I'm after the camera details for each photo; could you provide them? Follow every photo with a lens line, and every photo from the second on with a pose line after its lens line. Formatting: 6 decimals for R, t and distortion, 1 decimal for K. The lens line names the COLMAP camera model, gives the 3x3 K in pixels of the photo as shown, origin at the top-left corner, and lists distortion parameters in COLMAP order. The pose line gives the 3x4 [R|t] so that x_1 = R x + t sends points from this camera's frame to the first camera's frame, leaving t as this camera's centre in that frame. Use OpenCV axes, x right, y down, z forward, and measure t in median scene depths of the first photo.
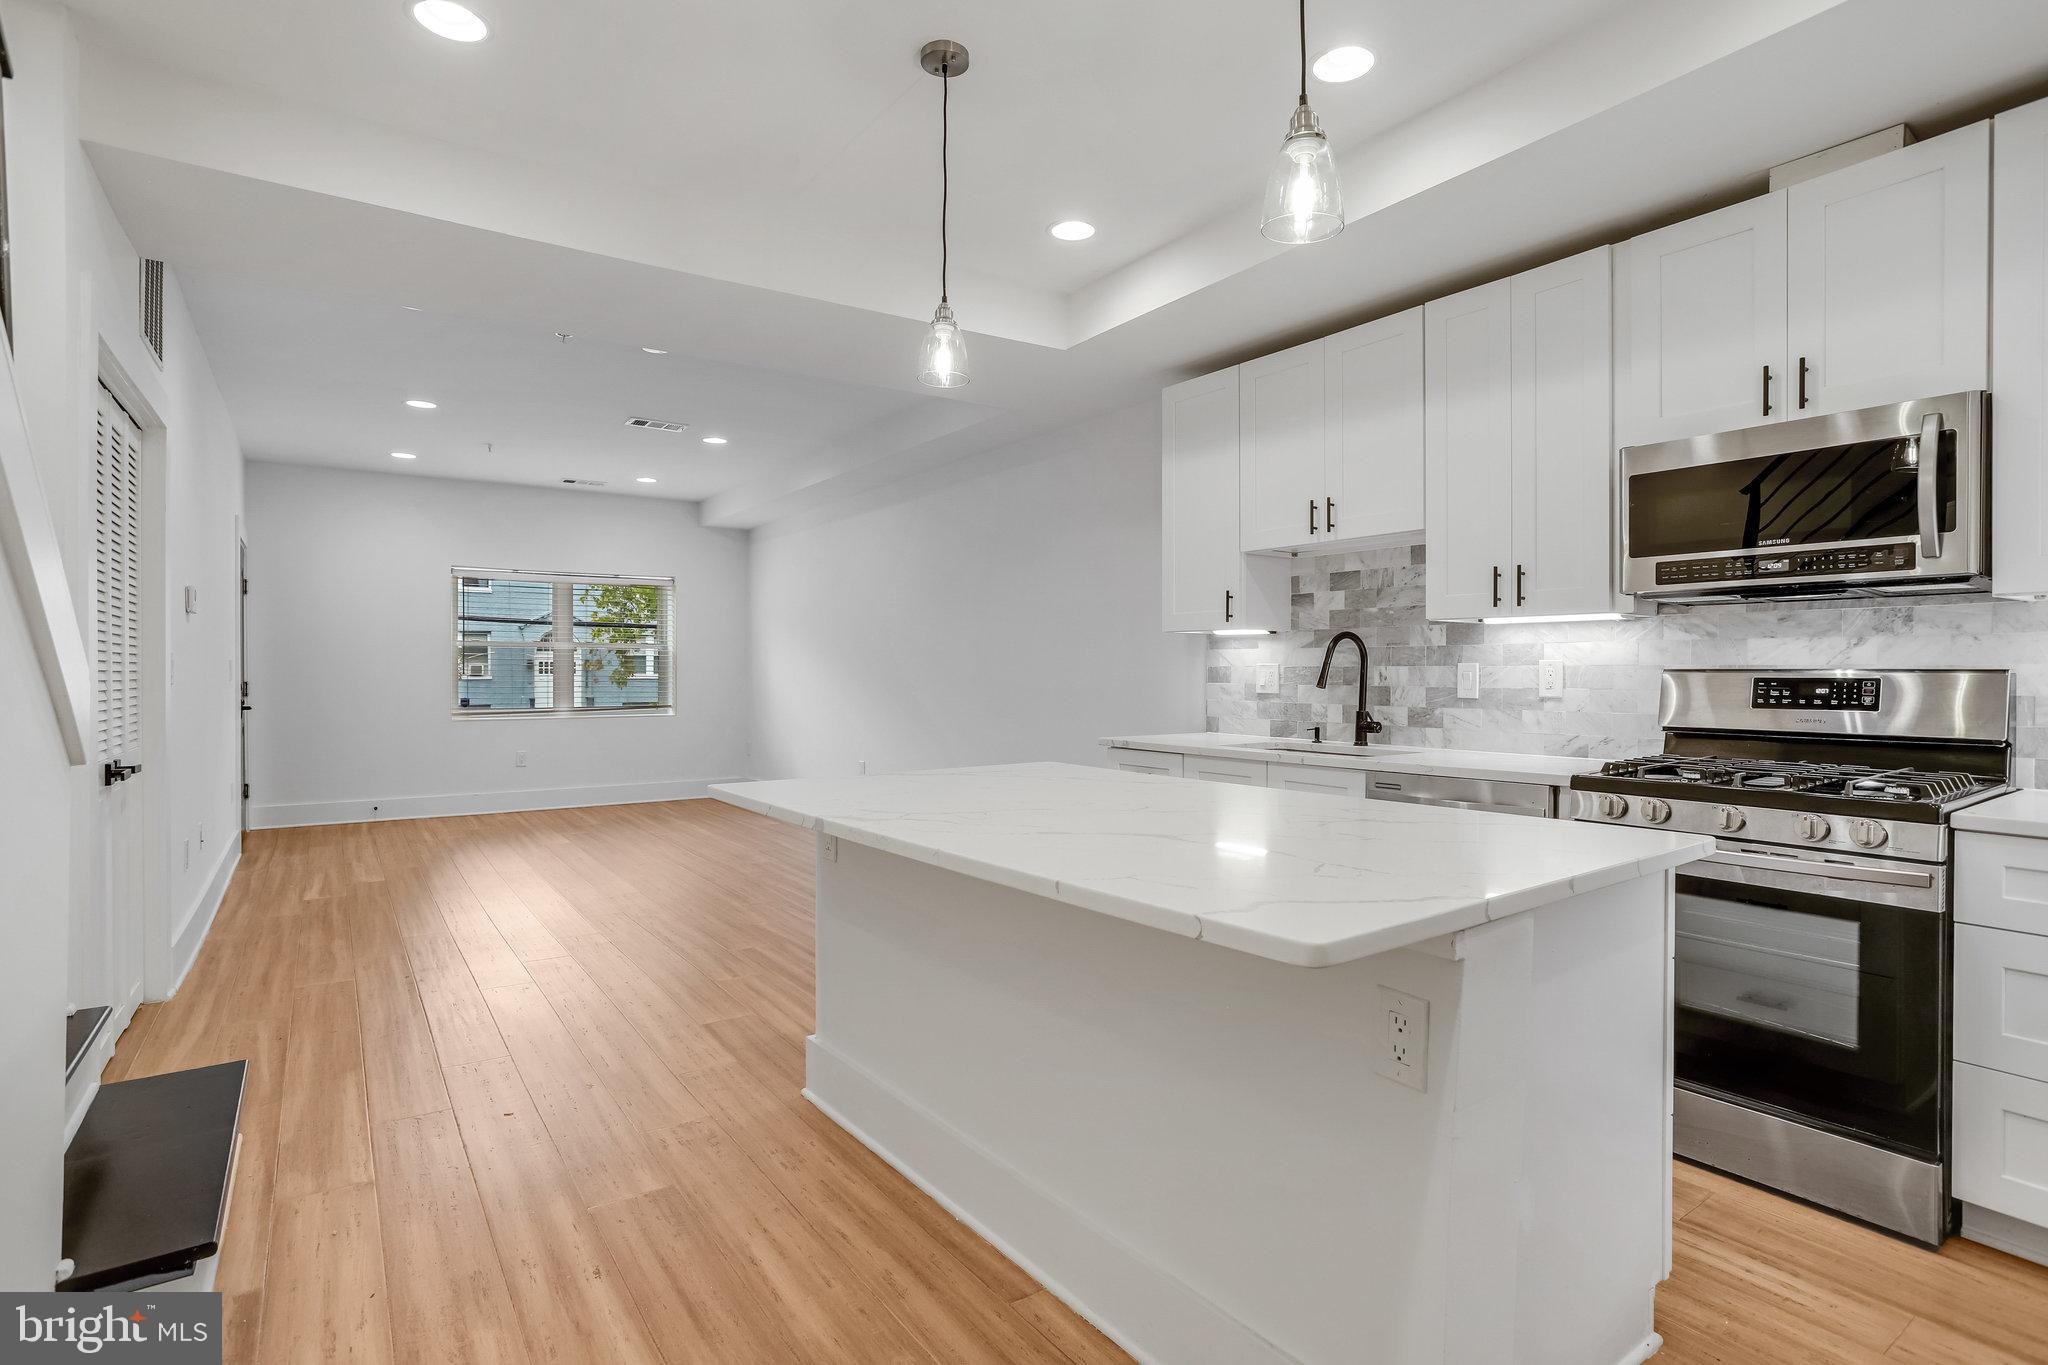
lens RADIAL K [[1034.9, 0, 1038.6], [0, 1034.9, 680.5], [0, 0, 1]] dist [-0.050289, 0.029763]
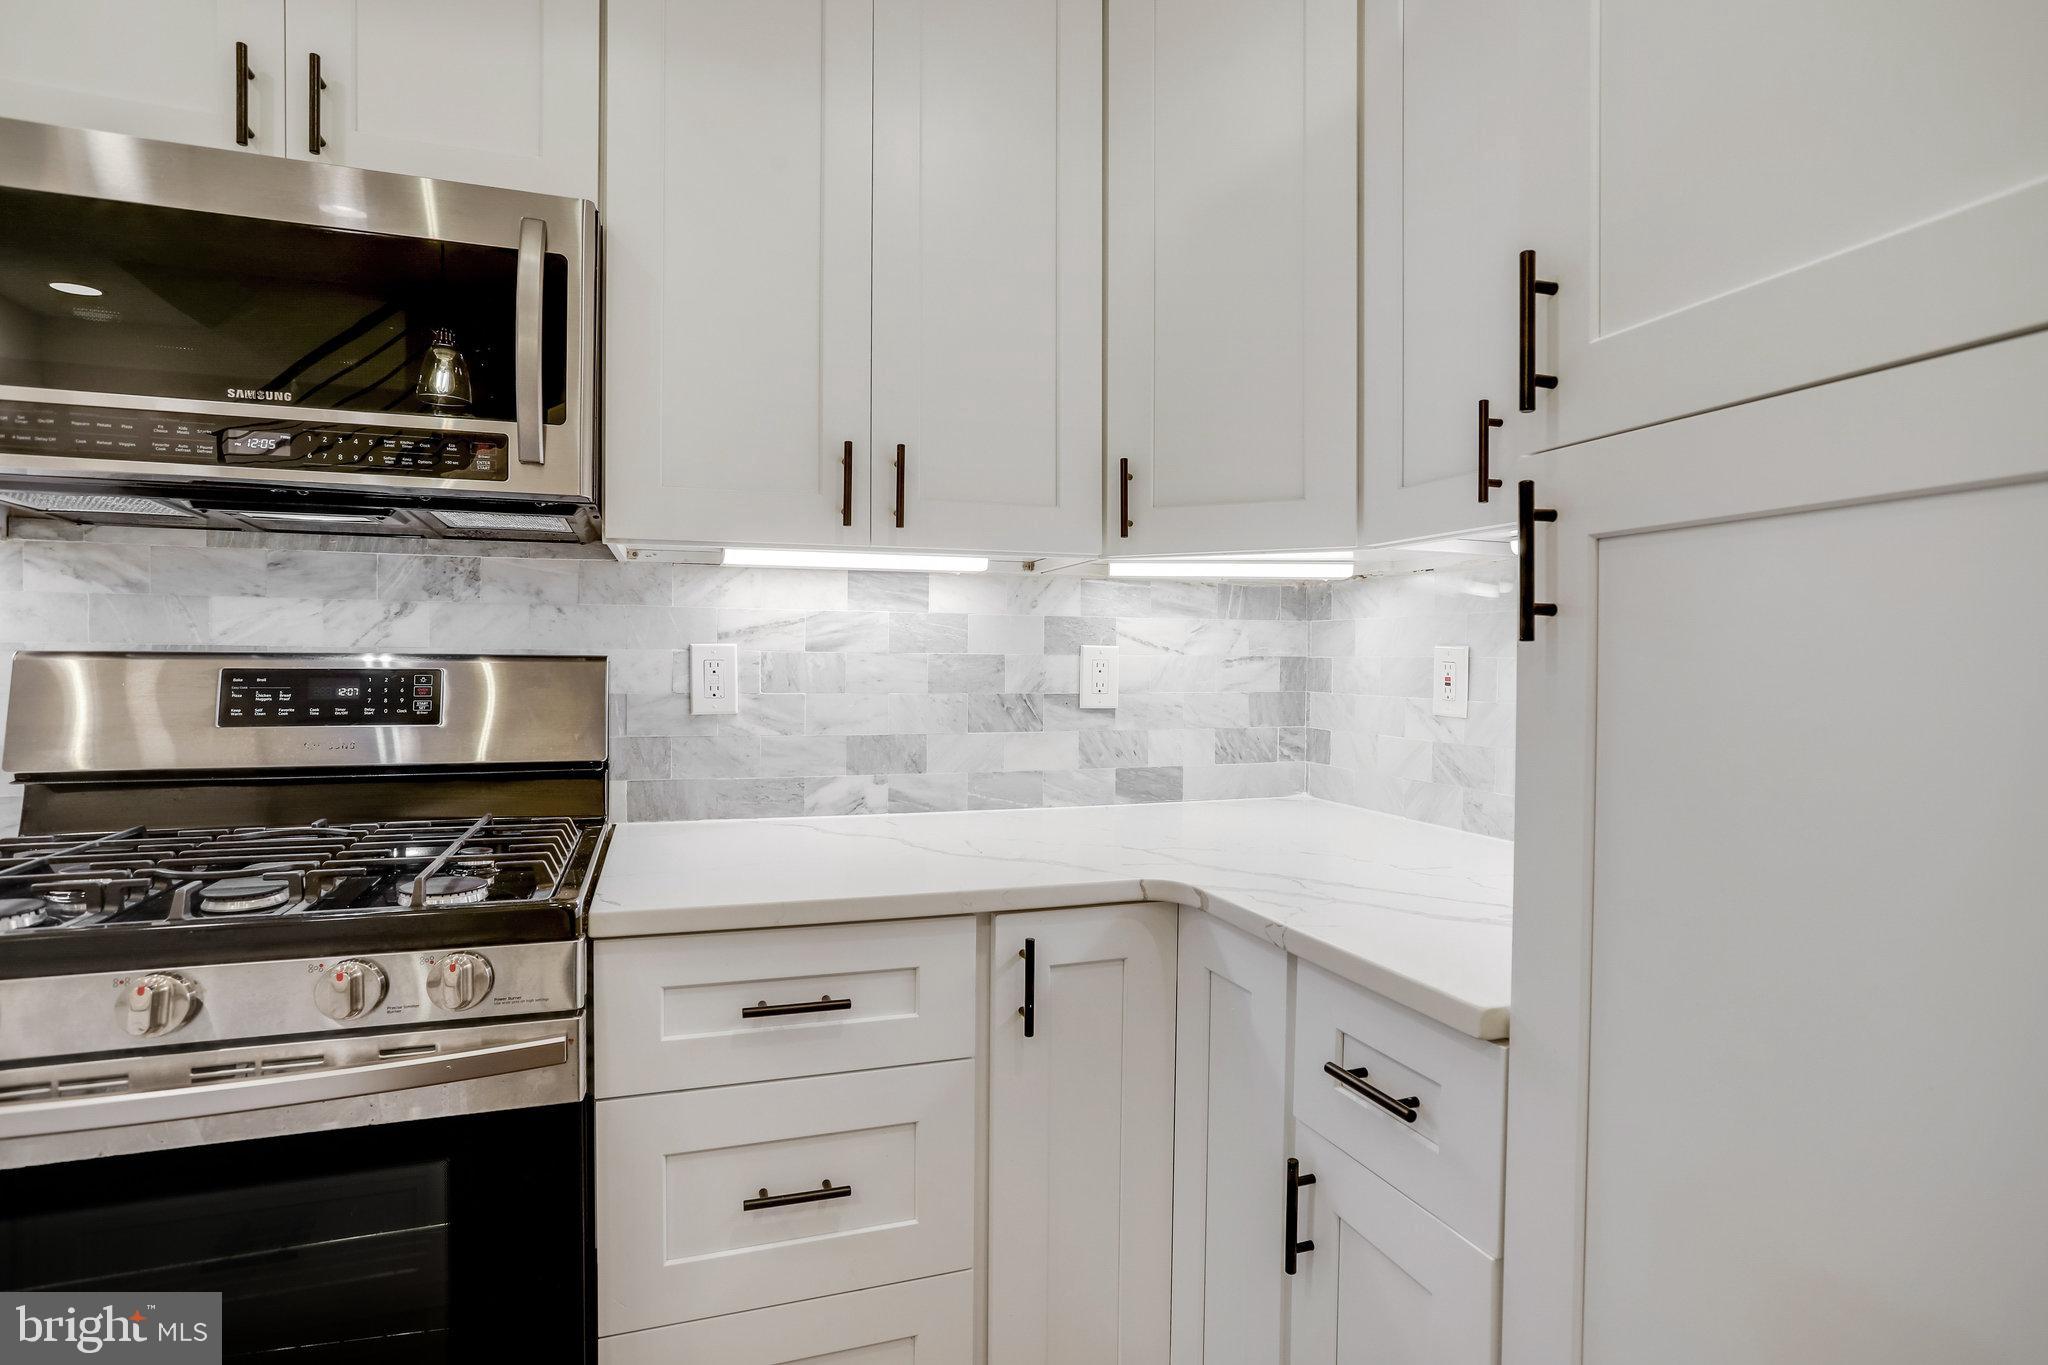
lens RADIAL K [[1034.9, 0, 1038.6], [0, 1034.9, 680.5], [0, 0, 1]] dist [-0.050289, 0.029763]
pose [[0.283651, -0.011584, 0.958858, 0.324080], [0.004157, 0.999932, 0.010850, -0.000612], [-0.958919, 0.000908, 0.283680, 0.451874]]
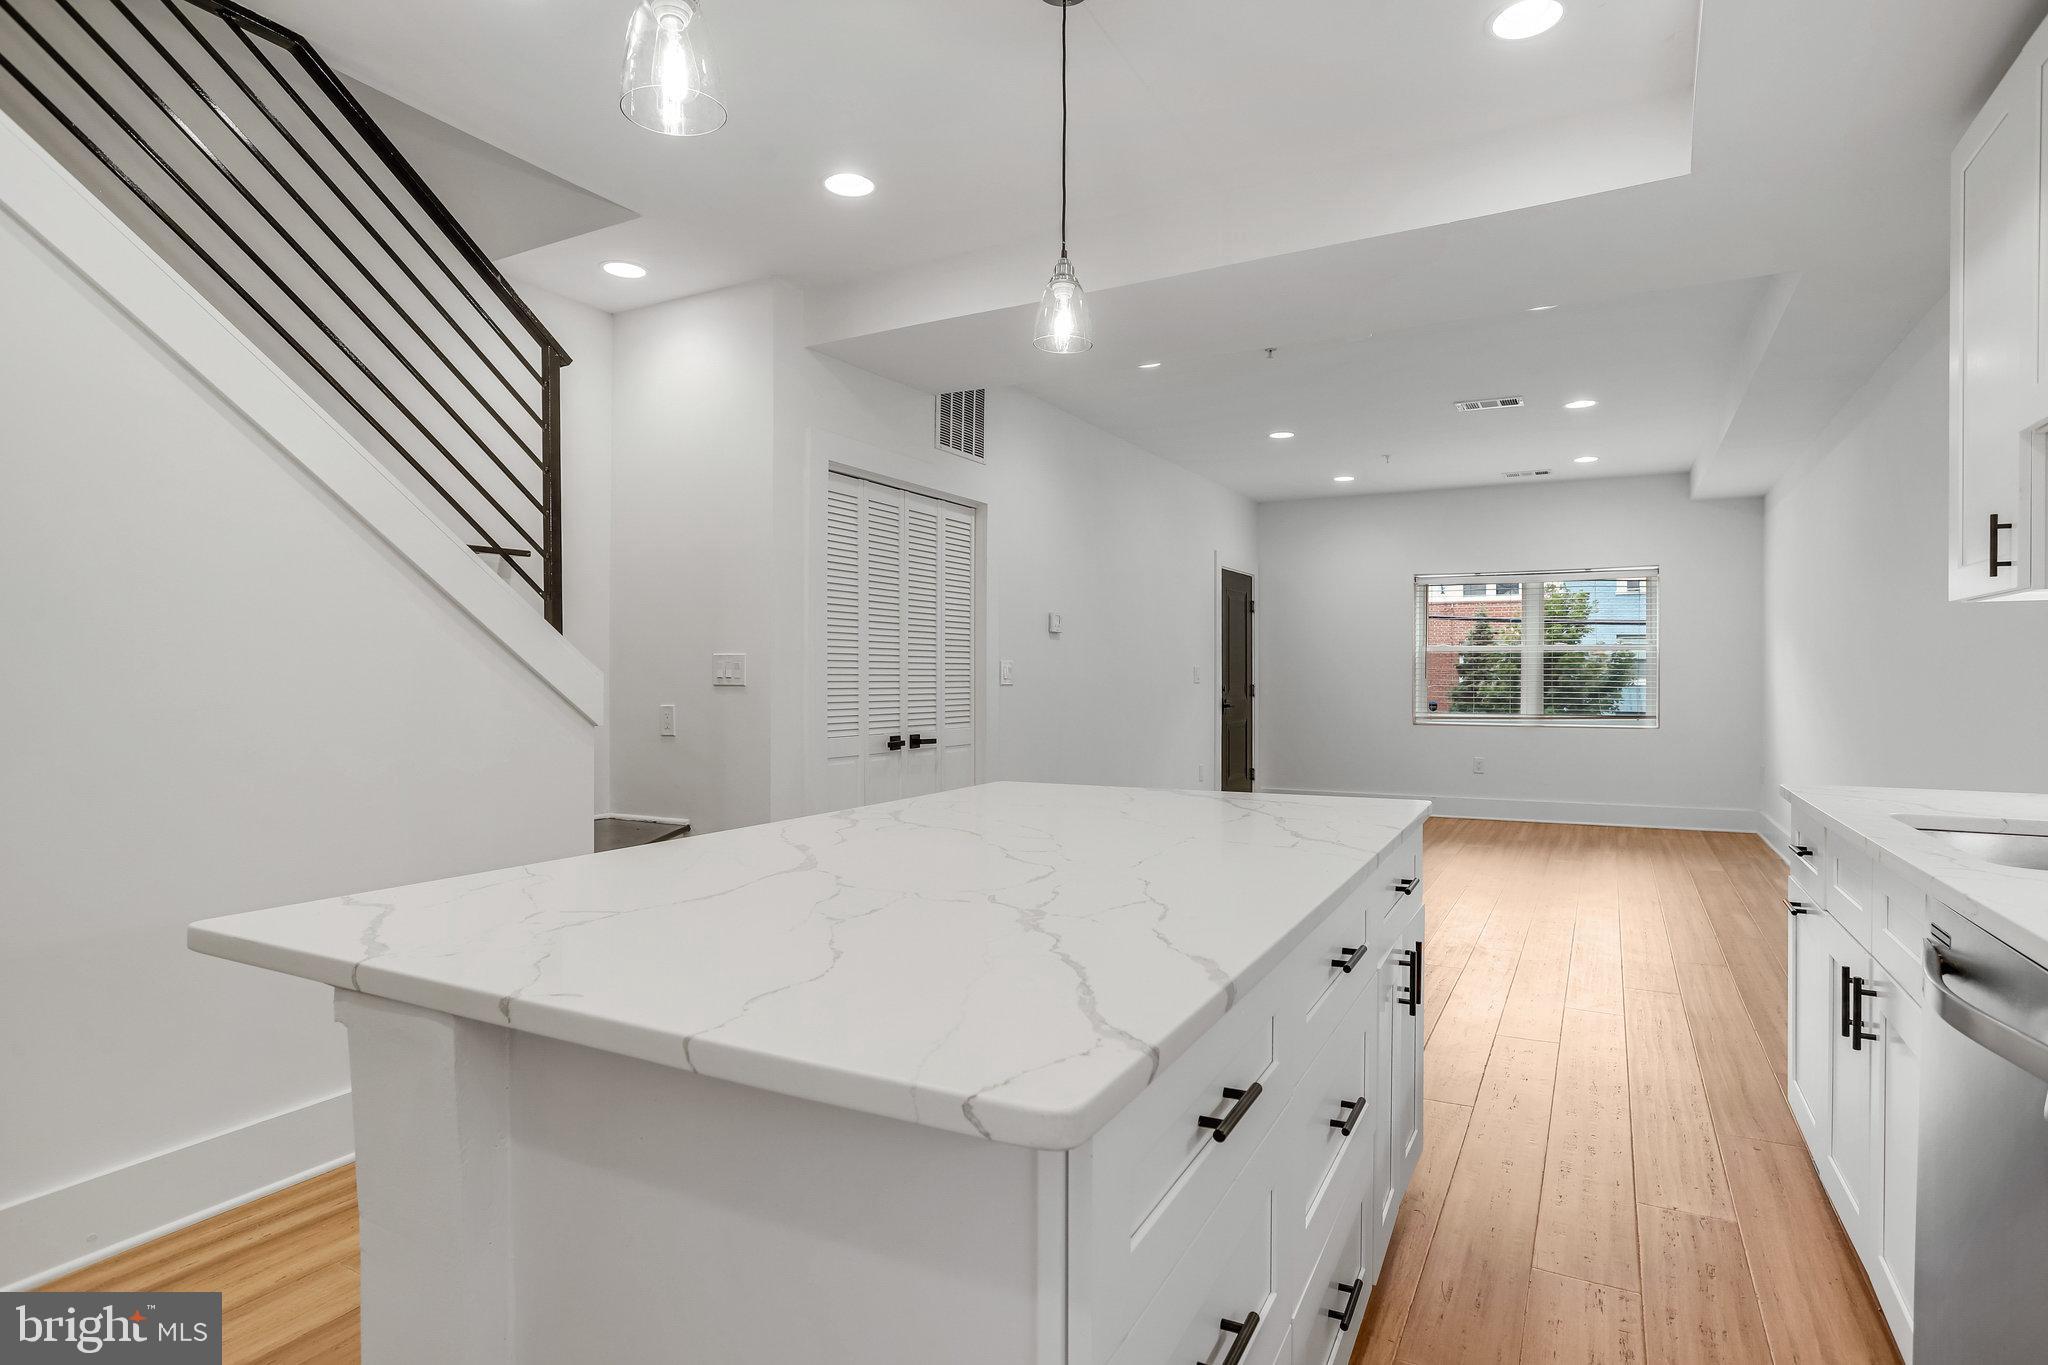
lens RADIAL K [[1041.9, 0, 1024.0], [0, 1041.9, 682.5], [0, 0, 1]] dist [-0.024585, 0.000387]
pose [[0.428744, 0.005292, -0.903411, 0.642883], [-0.009260, 0.999956, 0.001463, -0.001488], [0.903379, 0.007739, 0.428774, 0.535426]]
